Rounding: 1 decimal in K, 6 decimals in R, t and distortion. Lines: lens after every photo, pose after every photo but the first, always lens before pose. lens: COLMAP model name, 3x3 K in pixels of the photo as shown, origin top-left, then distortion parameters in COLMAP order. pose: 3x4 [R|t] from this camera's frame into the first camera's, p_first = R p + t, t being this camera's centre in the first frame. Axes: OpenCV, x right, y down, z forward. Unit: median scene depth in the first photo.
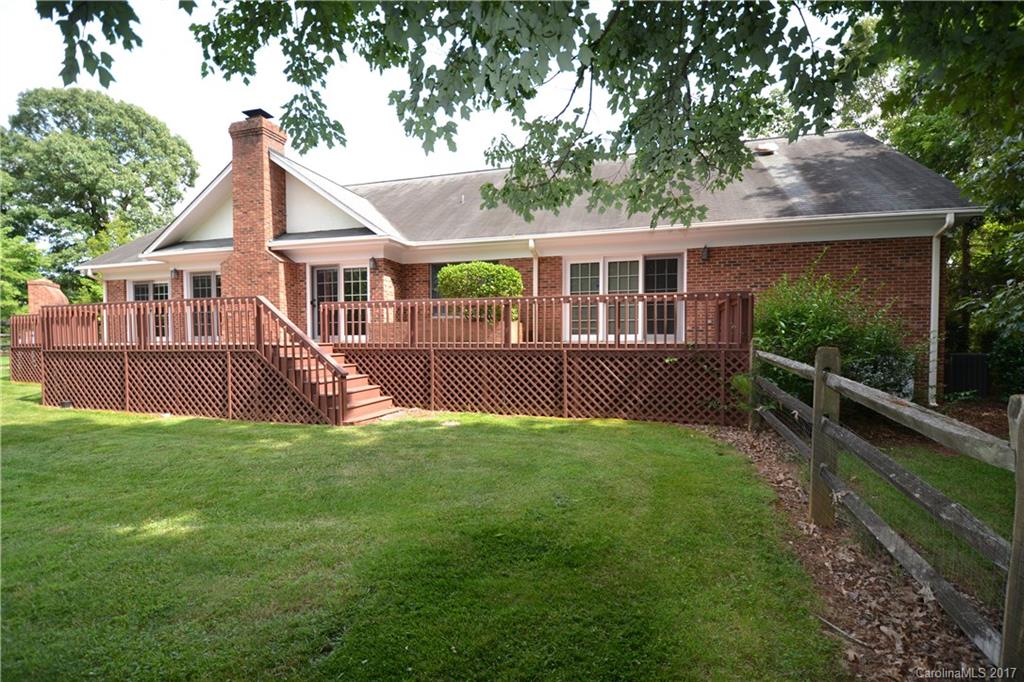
lens RADIAL K [[455.0, 0, 513.7], [0, 455.0, 353.3], [0, 0, 1]] dist [-0.001926, -0.000268]
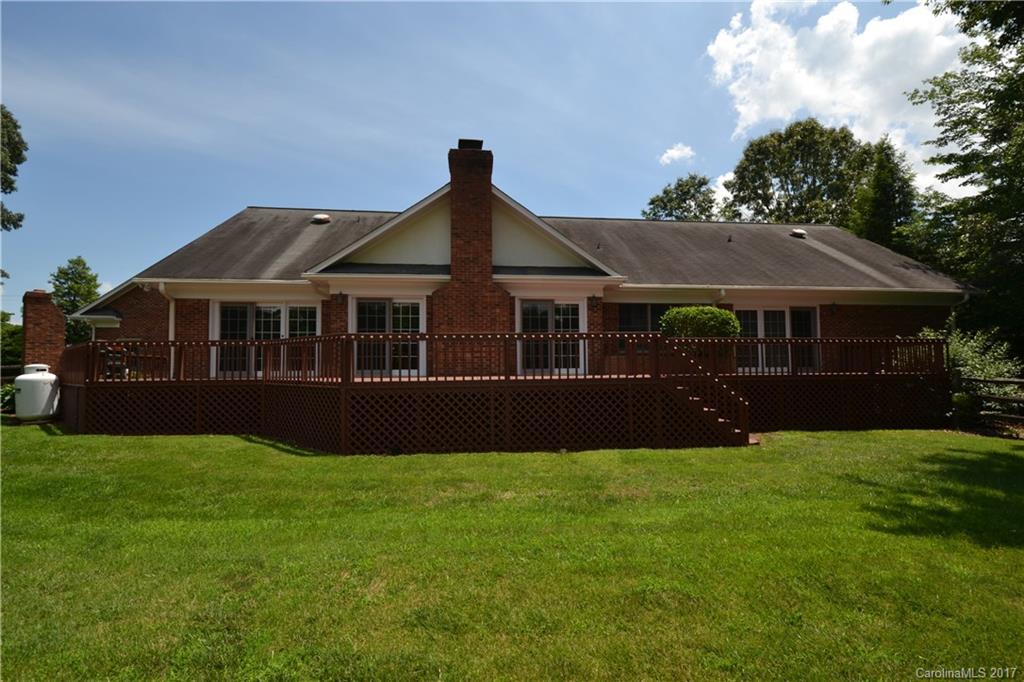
lens RADIAL K [[453.8, 0, 509.1], [0, 453.8, 373.4], [0, 0, 1]] dist [-0.004176, -0.000423]
pose [[0.928627, -0.004737, 0.370984, -0.852909], [0.018292, 0.999287, -0.033027, 0.003708], [-0.370563, 0.037455, 0.928052, 0.084839]]
